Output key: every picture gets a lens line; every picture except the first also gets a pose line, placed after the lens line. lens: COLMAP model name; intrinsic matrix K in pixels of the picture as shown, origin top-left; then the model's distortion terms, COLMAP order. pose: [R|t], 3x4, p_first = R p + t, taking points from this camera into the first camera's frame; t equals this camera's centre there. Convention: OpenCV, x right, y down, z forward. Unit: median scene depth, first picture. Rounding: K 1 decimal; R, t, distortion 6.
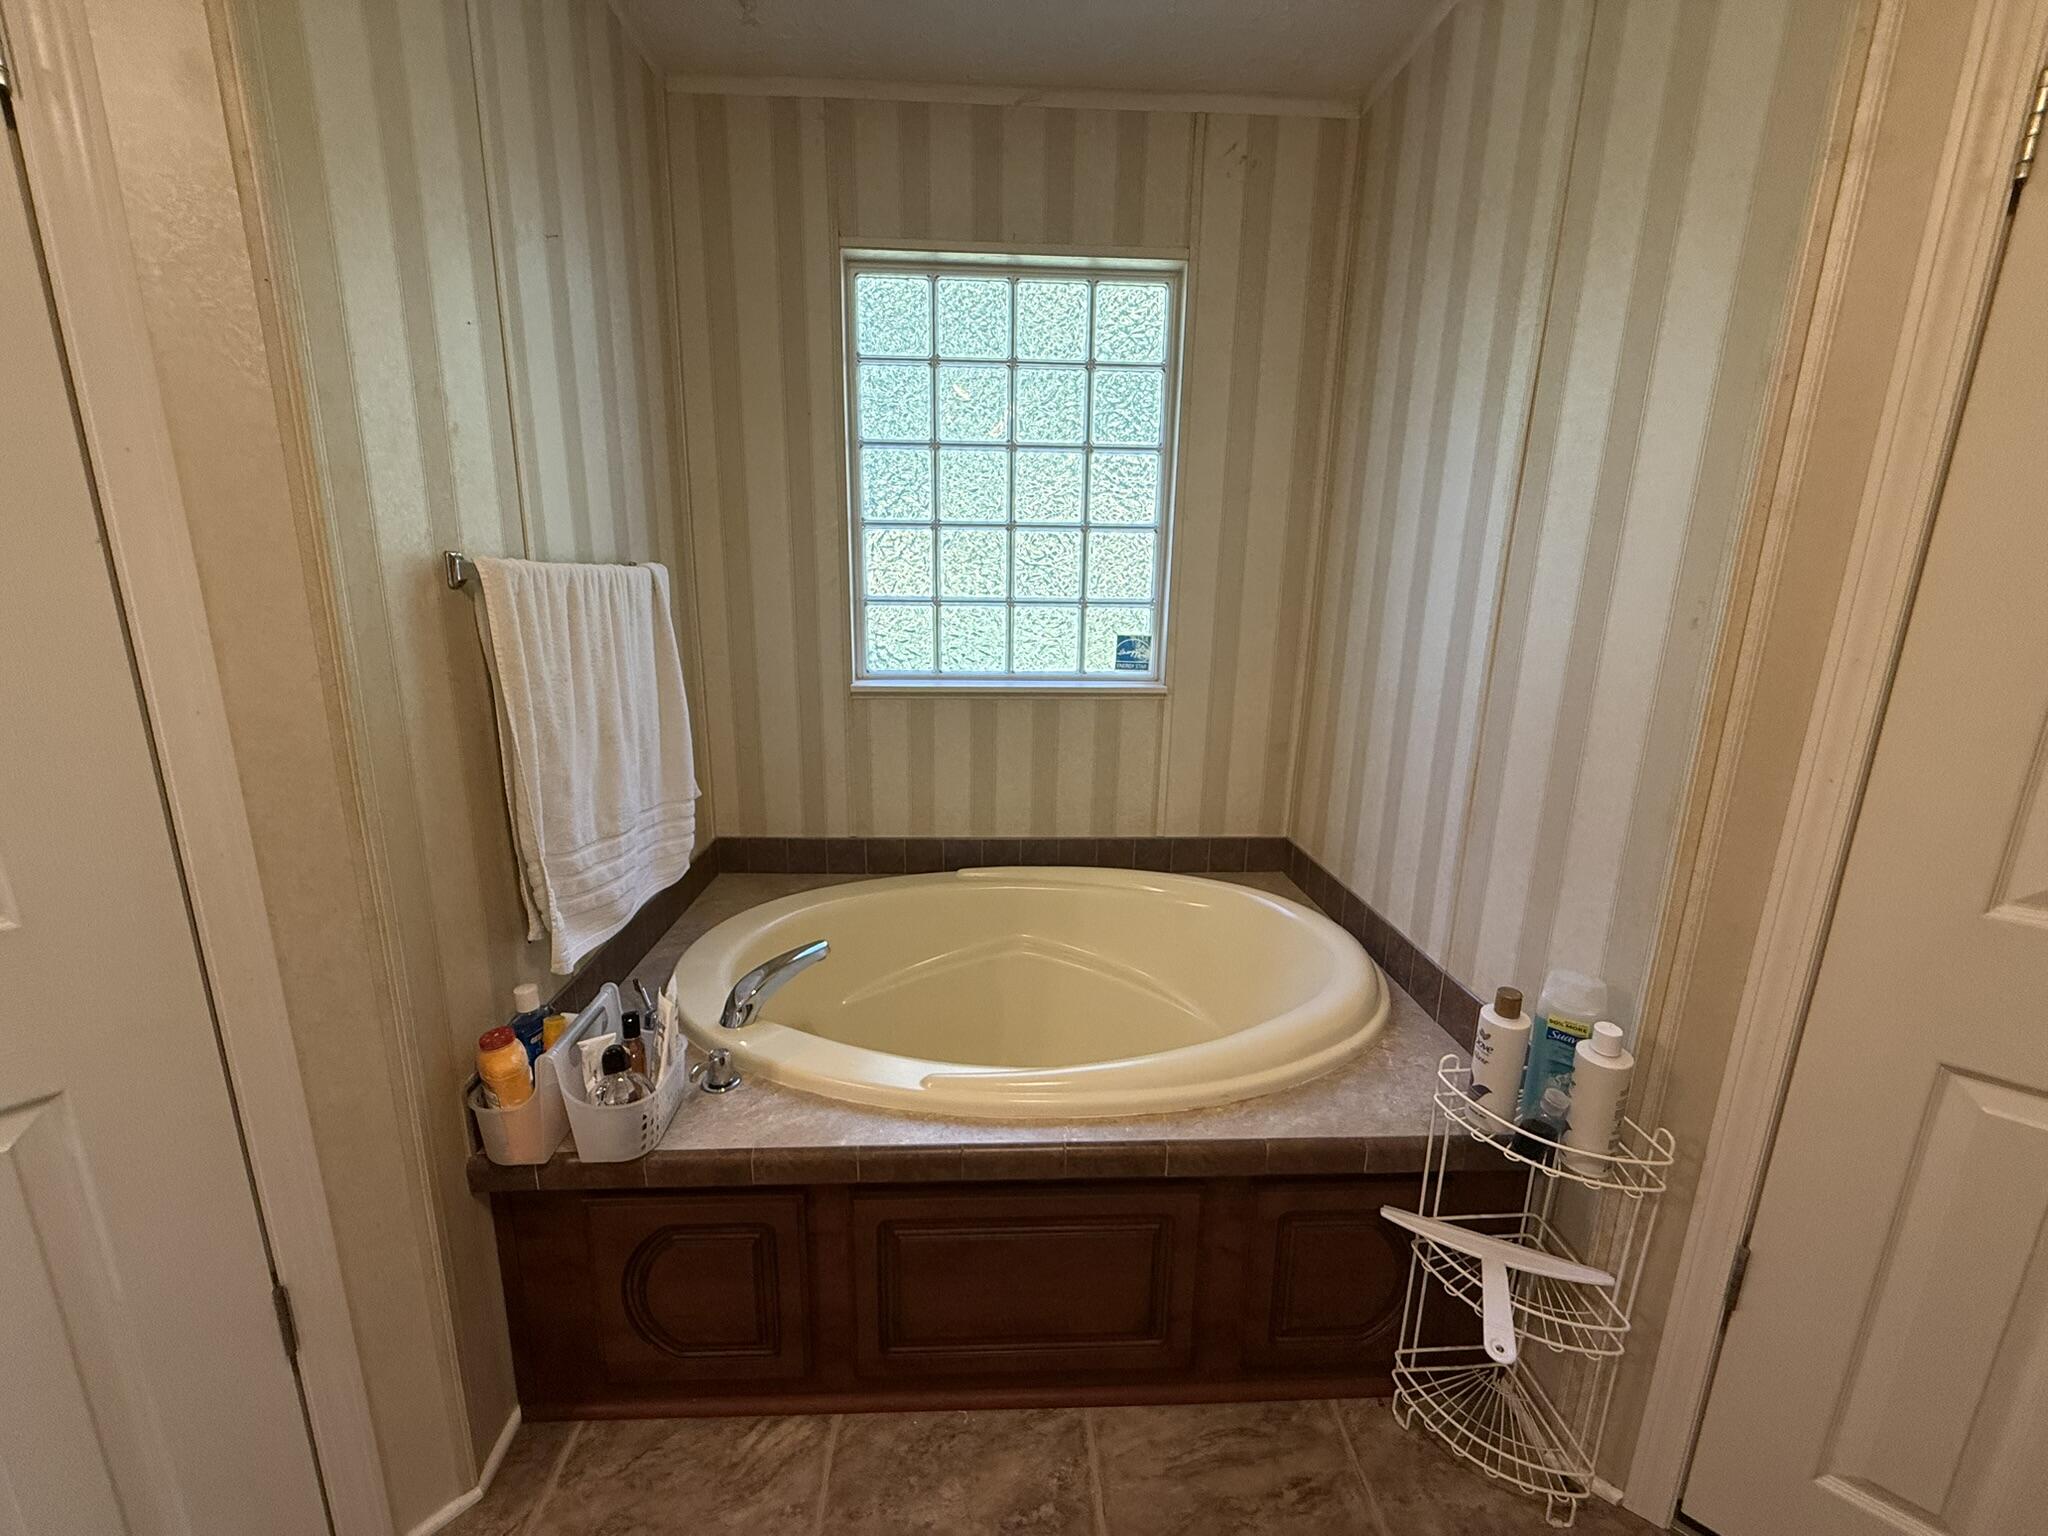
lens RADIAL K [[819.6, 0, 1018.1], [0, 819.6, 768.1], [0, 0, 1]] dist [0.001001, -0.000074]
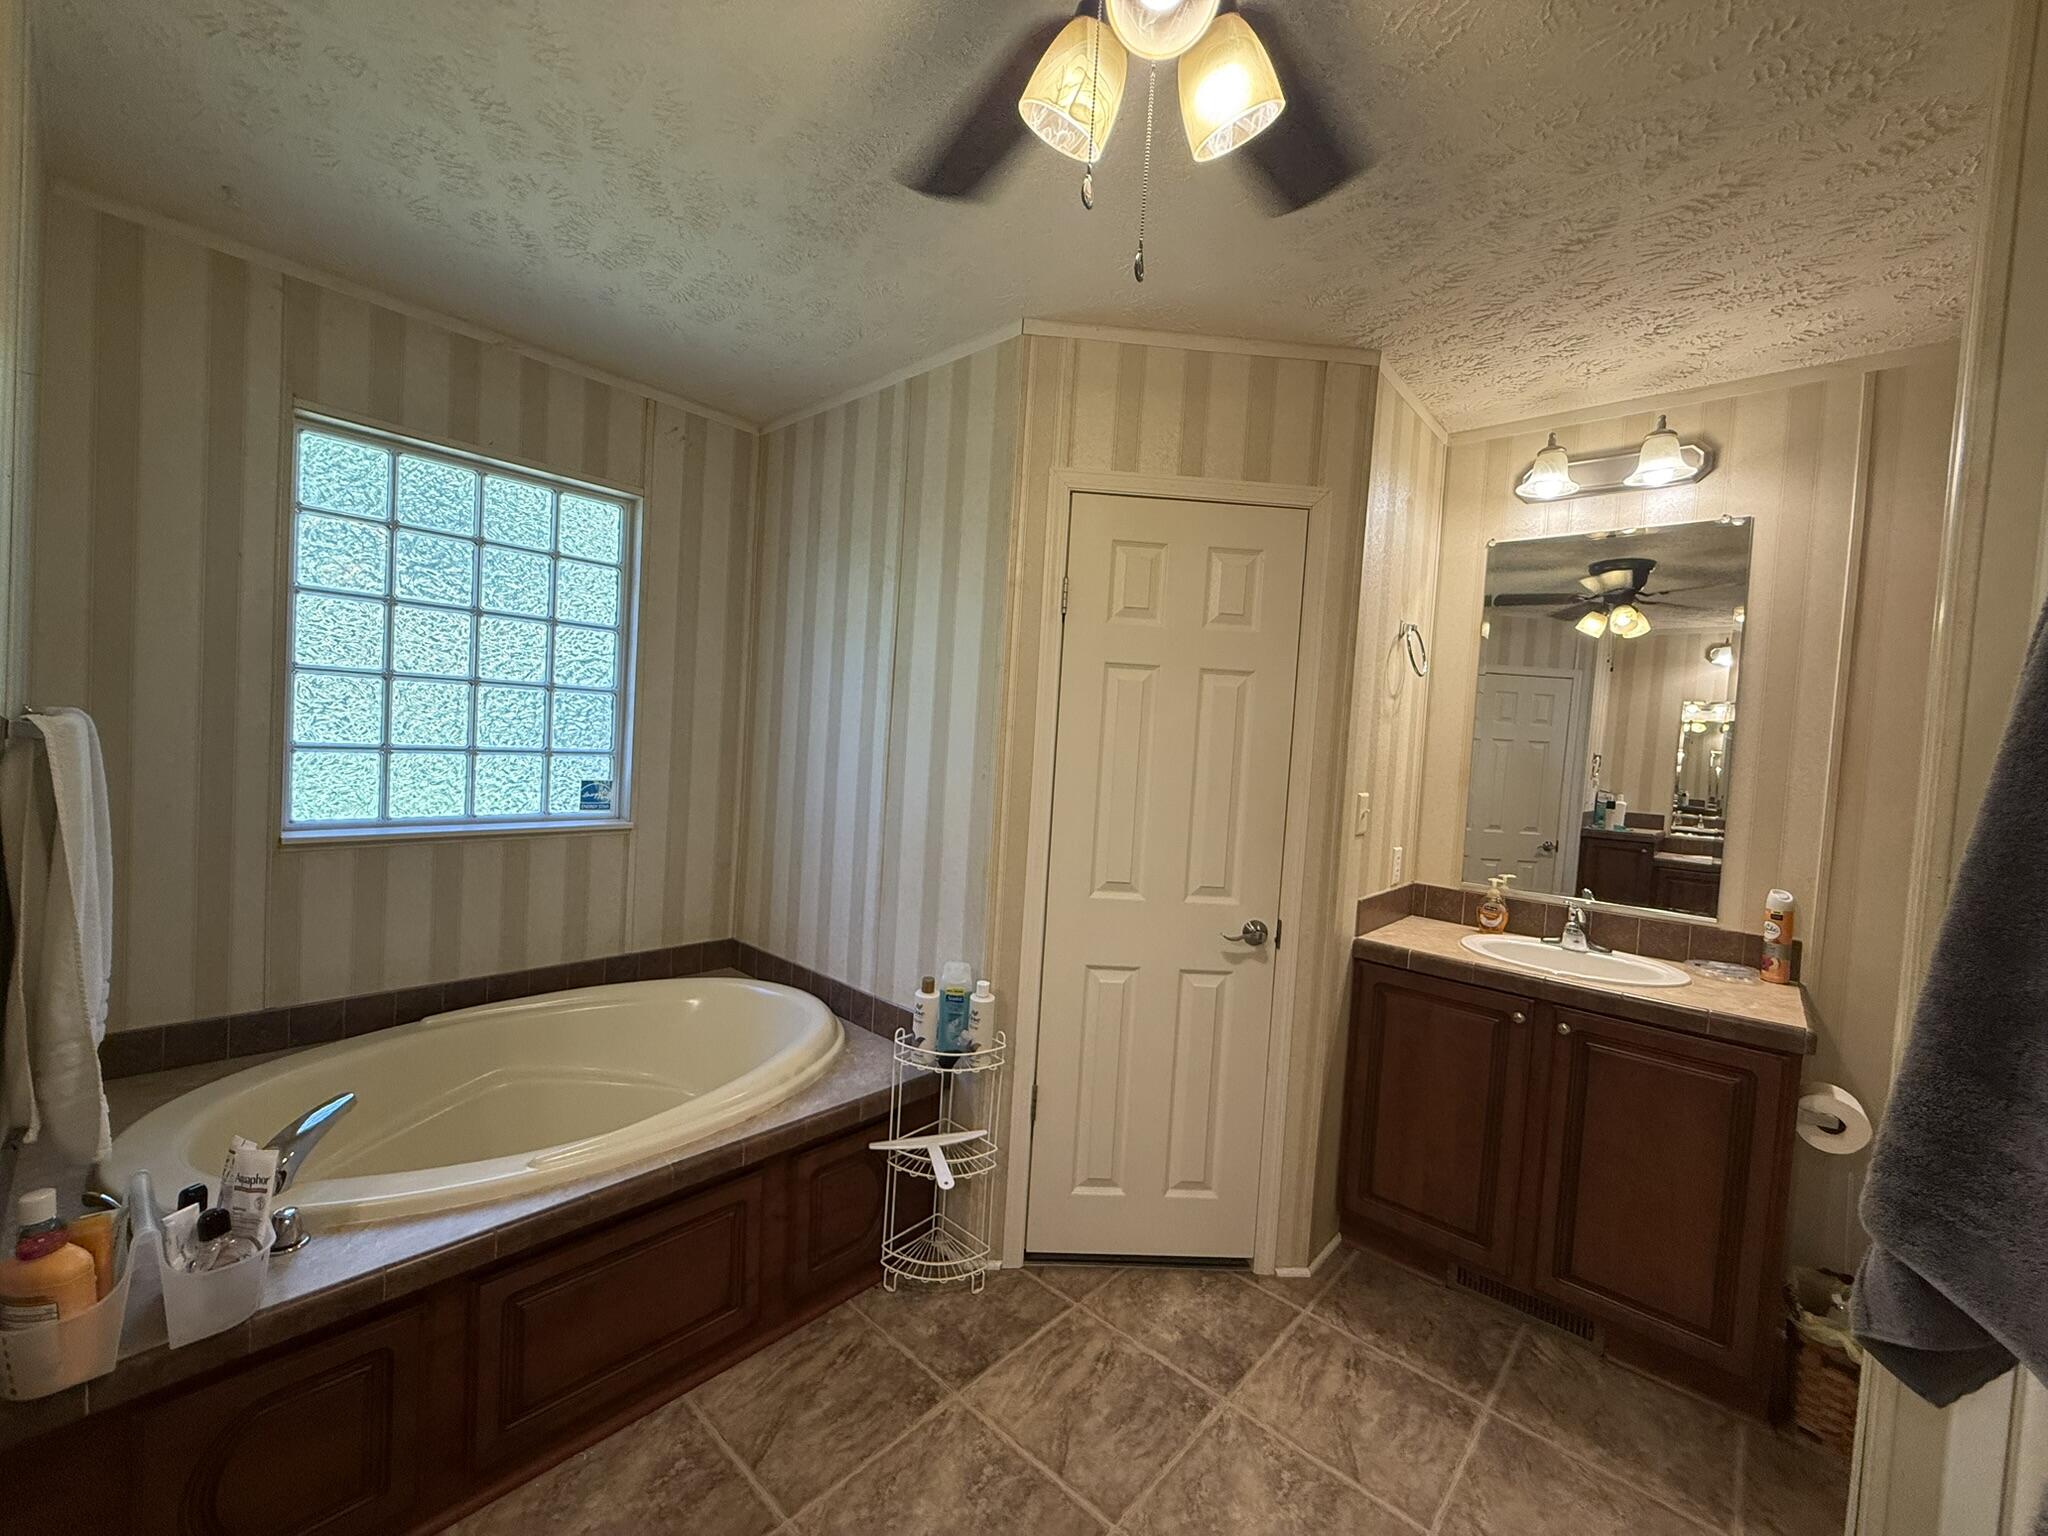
lens RADIAL K [[819.6, 0, 1018.1], [0, 819.6, 768.1], [0, 0, 1]] dist [0.001001, -0.000074]
pose [[0.703670, 0.000733, 0.710526, -0.306148], [0.113459, 0.987052, -0.113382, 0.023376], [-0.701409, 0.160399, 0.694476, -0.262039]]
